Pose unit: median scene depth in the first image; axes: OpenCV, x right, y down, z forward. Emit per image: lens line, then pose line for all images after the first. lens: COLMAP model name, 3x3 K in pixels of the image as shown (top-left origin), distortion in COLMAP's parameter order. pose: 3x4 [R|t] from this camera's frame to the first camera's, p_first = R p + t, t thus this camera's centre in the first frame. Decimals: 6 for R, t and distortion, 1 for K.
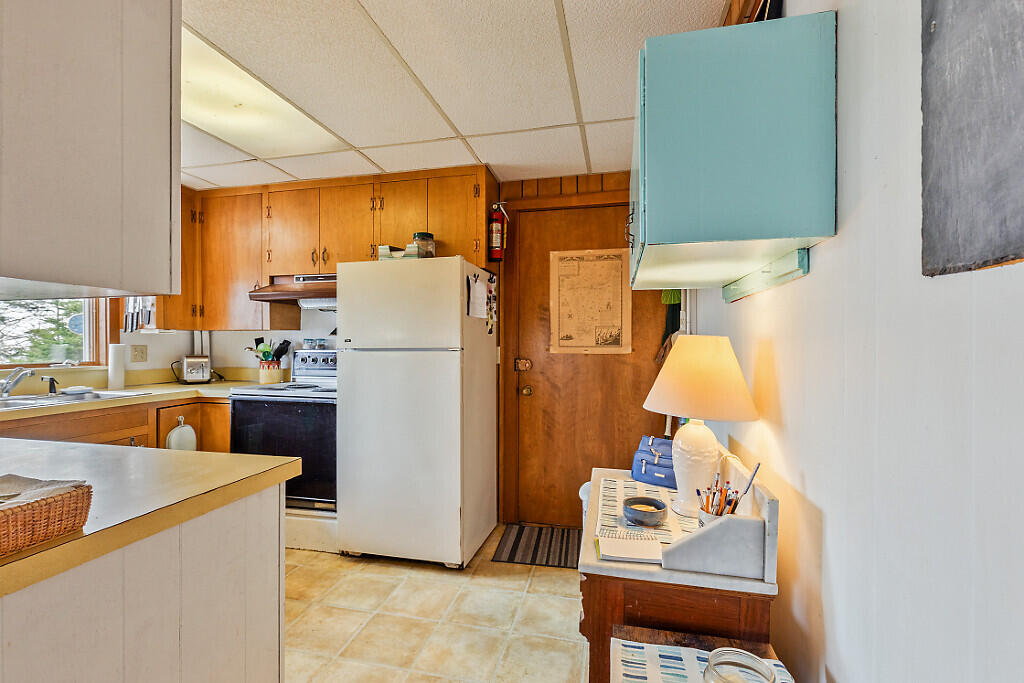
lens RADIAL K [[474.4, 0, 511.5], [0, 474.4, 343.3], [0, 0, 1]] dist [-0.014090, -0.000401]
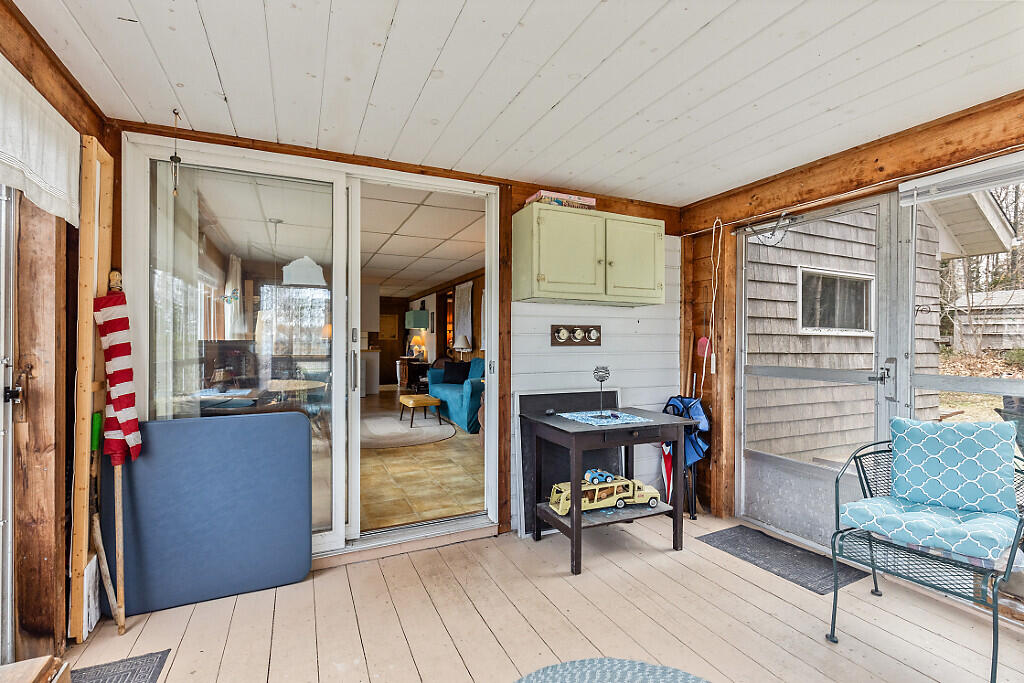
lens RADIAL K [[474.4, 0, 513.1], [0, 474.4, 341.5], [0, 0, 1]] dist [-0.014090, -0.000401]
pose [[0.785989, 0.003270, 0.618232, -3.487127], [-0.002859, 0.999995, -0.001654, 0.102719], [-0.618234, -0.000467, 0.785994, -6.738670]]
